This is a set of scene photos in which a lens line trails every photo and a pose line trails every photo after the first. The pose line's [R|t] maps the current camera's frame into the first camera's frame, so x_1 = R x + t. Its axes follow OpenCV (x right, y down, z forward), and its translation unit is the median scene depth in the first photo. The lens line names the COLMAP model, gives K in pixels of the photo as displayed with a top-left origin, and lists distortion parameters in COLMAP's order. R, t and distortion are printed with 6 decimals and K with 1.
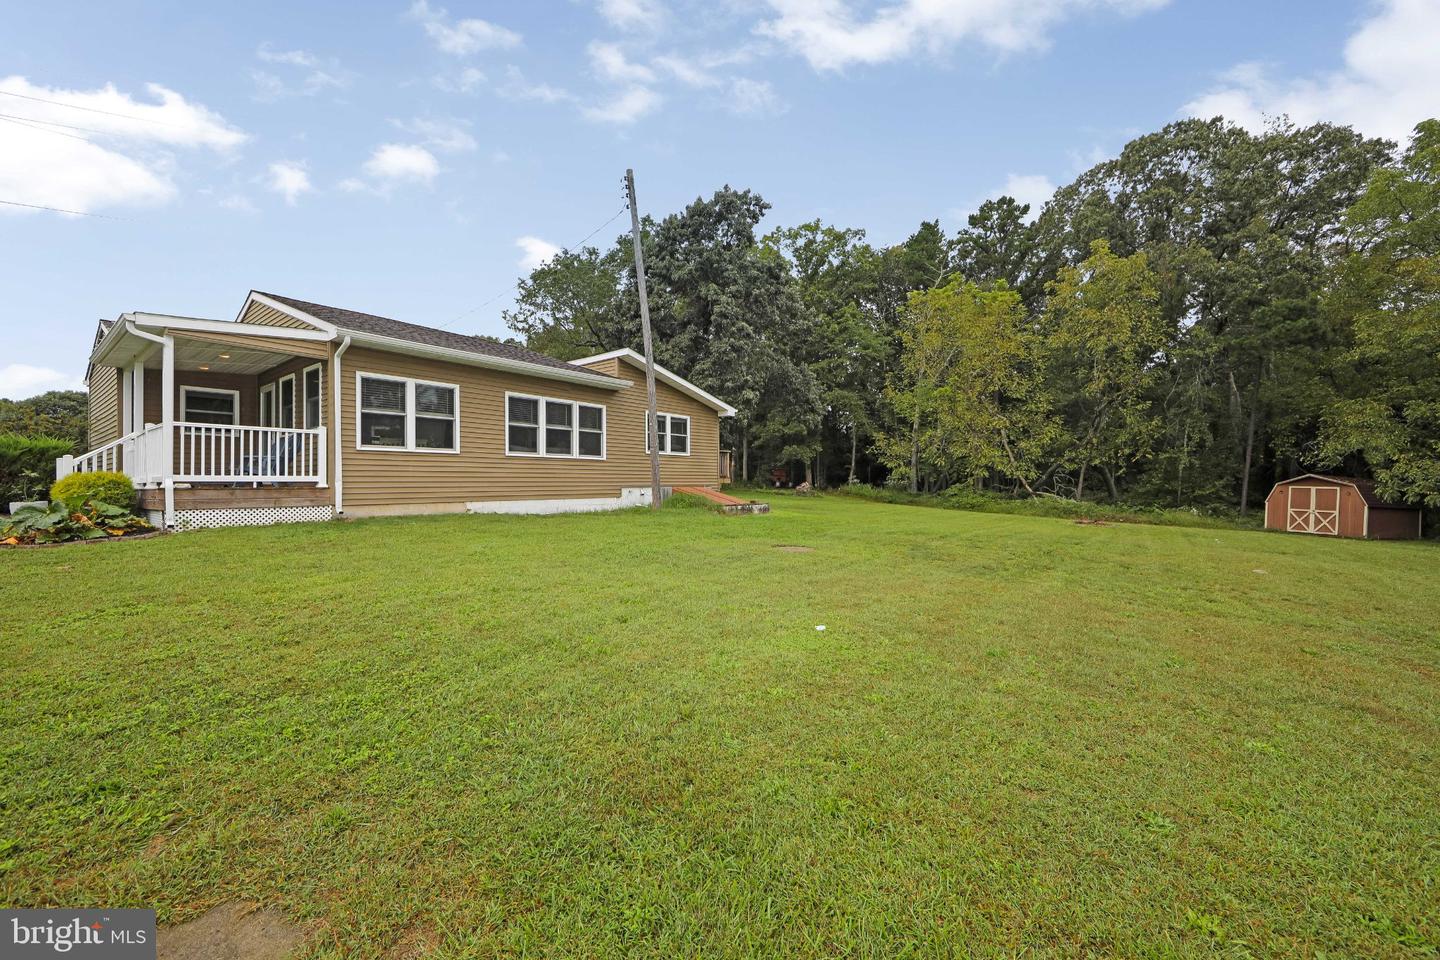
lens RADIAL K [[569.1, 0, 726.3], [0, 569.1, 482.8], [0, 0, 1]] dist [-0.008448, 0.000132]
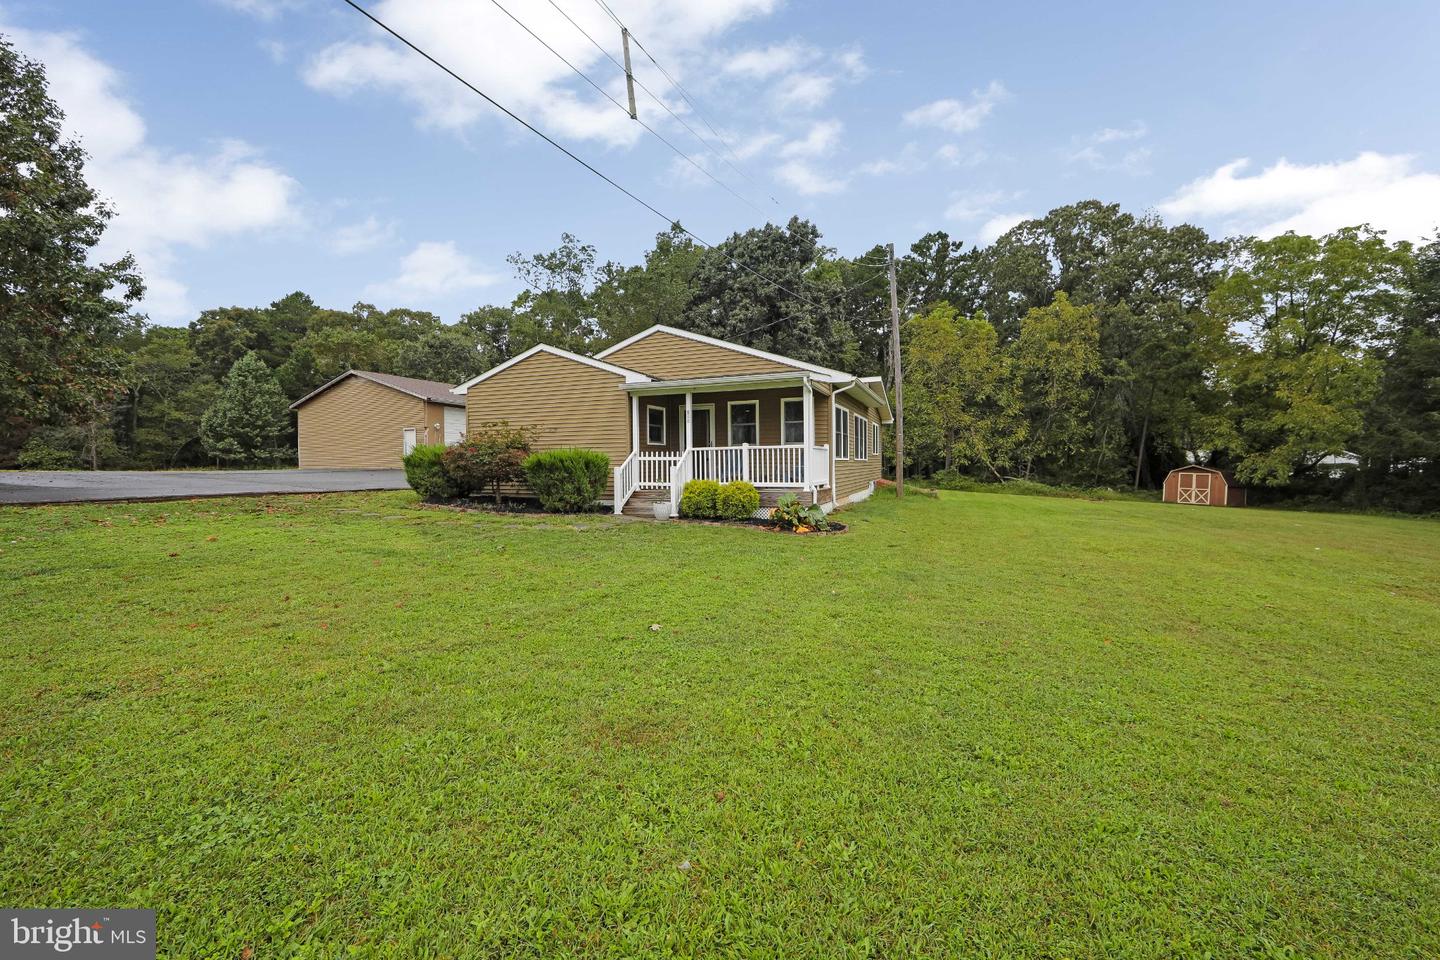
lens RADIAL K [[579.1, 0, 726.3], [0, 579.1, 475.5], [0, 0, 1]] dist [-0.000002, 0.000100]
pose [[0.959551, -0.007691, 0.281431, -0.576405], [0.001291, 0.999737, 0.022917, -0.022951], [-0.281533, -0.021627, 0.959308, -0.133613]]
